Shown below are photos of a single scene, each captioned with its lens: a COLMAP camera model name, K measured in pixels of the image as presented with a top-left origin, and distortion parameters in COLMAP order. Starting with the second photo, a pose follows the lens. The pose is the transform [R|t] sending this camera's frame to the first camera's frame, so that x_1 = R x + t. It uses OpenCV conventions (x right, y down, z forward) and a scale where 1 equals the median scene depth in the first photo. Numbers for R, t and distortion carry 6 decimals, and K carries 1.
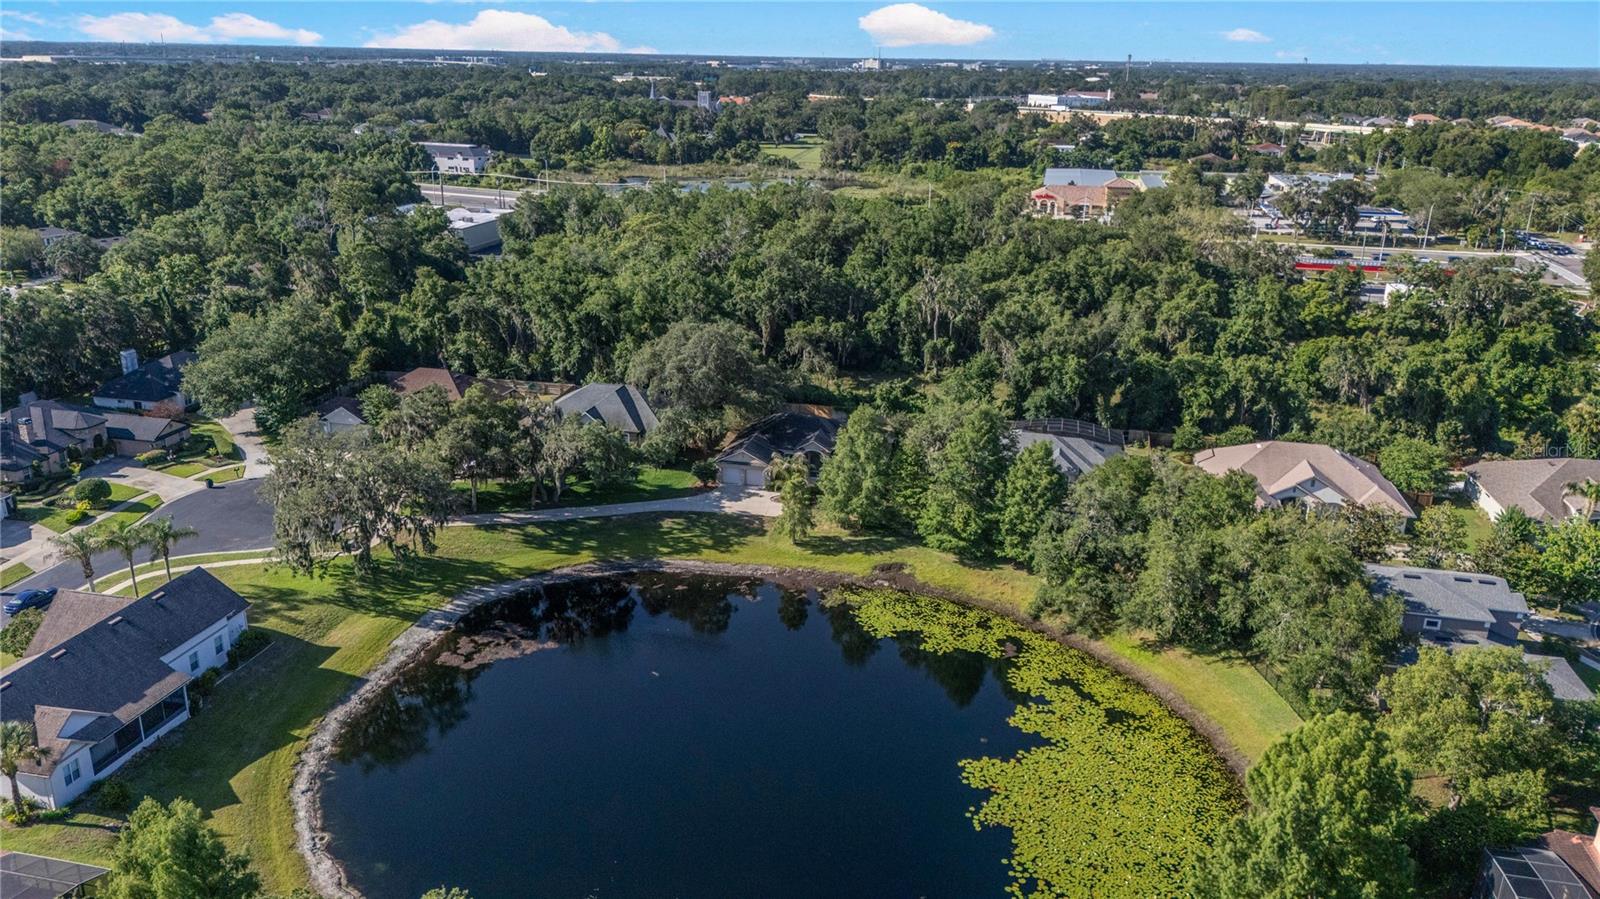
lens RADIAL K [[1171.7, 0, 796.7], [0, 1171.7, 483.0], [0, 0, 1]] dist [0.057221, -0.064721]
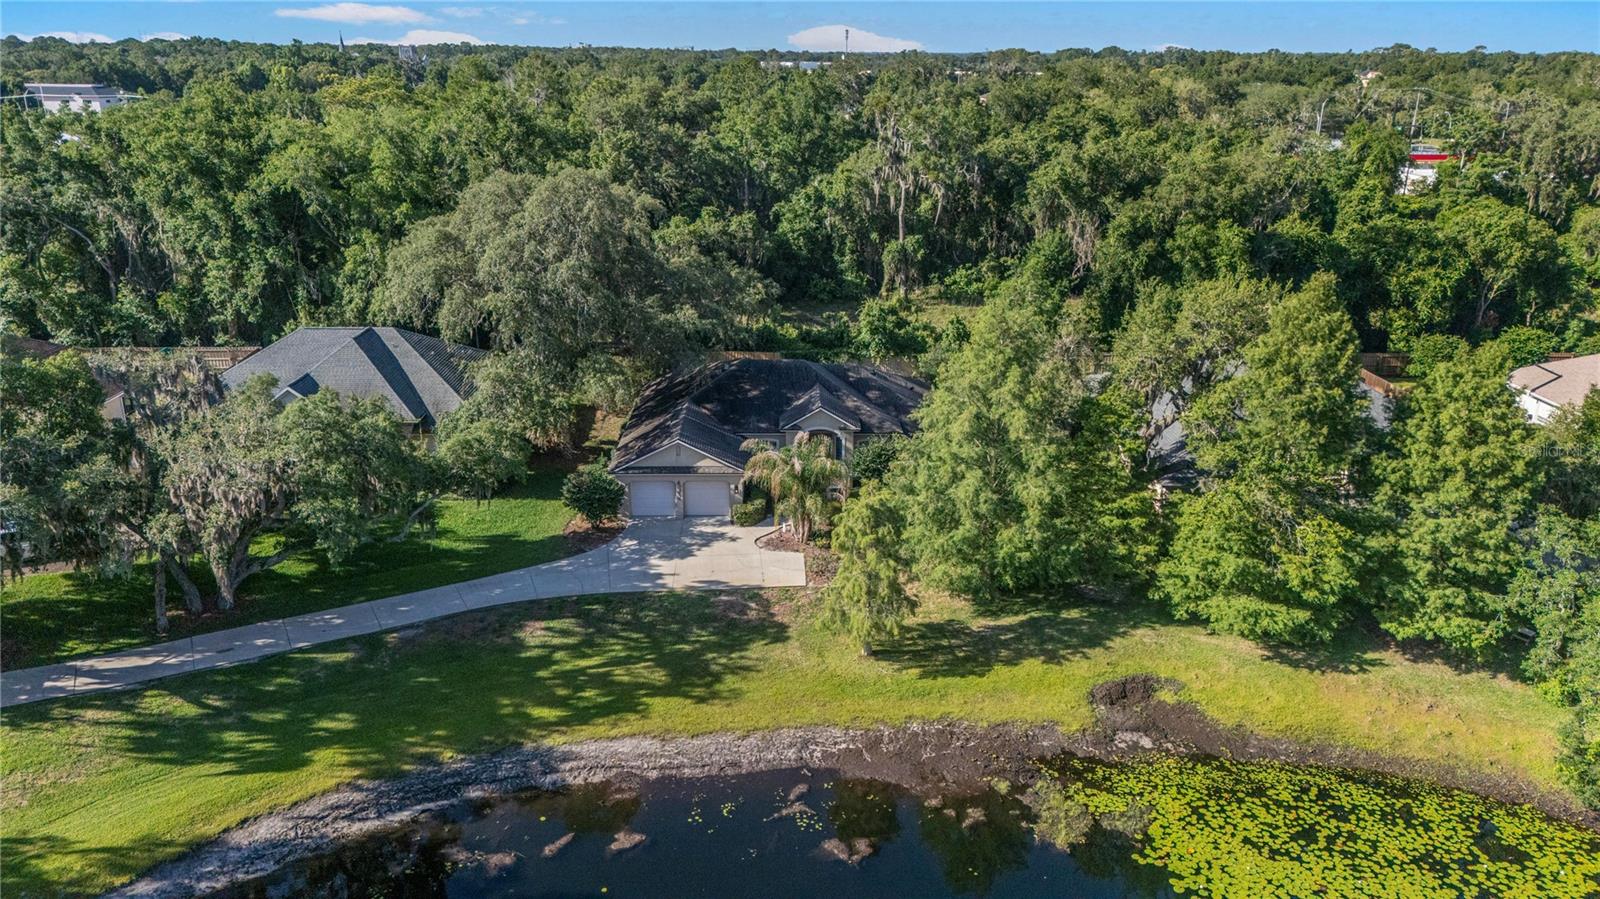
lens RADIAL K [[1171.7, 0, 796.7], [0, 1171.7, 483.0], [0, 0, 1]] dist [0.057221, -0.064721]
pose [[0.971625, -0.090719, 0.218438, -0.101279], [0.090014, 0.995853, 0.013198, -0.013665], [-0.218729, 0.006839, 0.975762, 0.561789]]
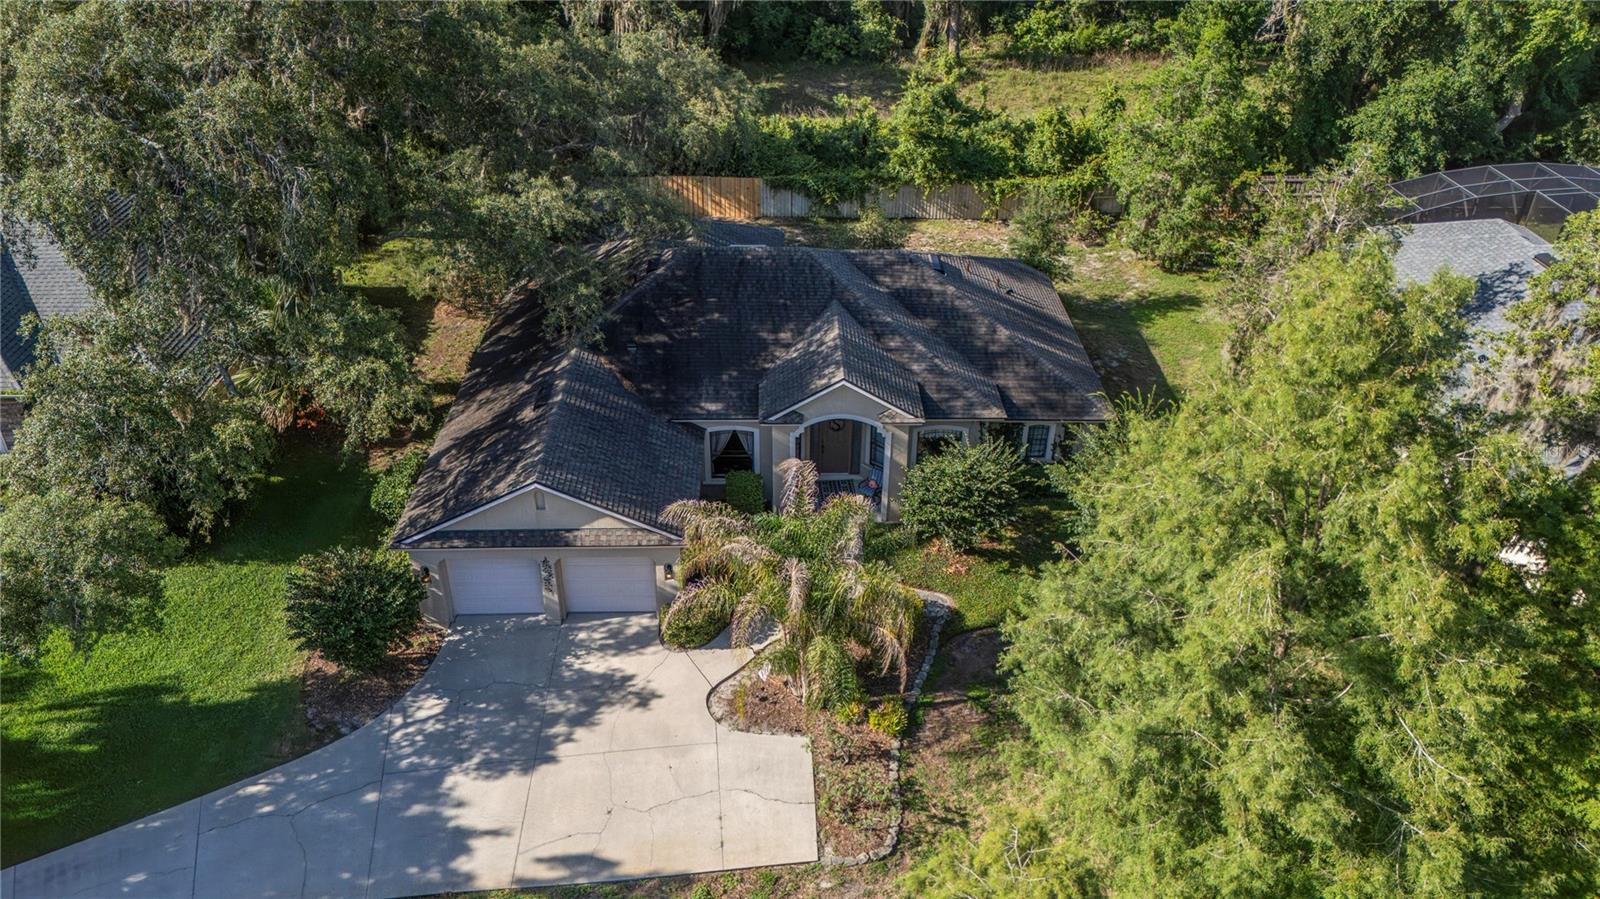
lens RADIAL K [[1199.5, 0, 800.0], [0, 1199.5, 449.5], [0, 0, 1]] dist [0.004382, 0.002774]
pose [[0.969199, -0.137393, 0.204392, -0.042881], [0.092452, 0.972202, 0.215120, -0.074536], [-0.228266, -0.189598, 0.954959, 0.800538]]
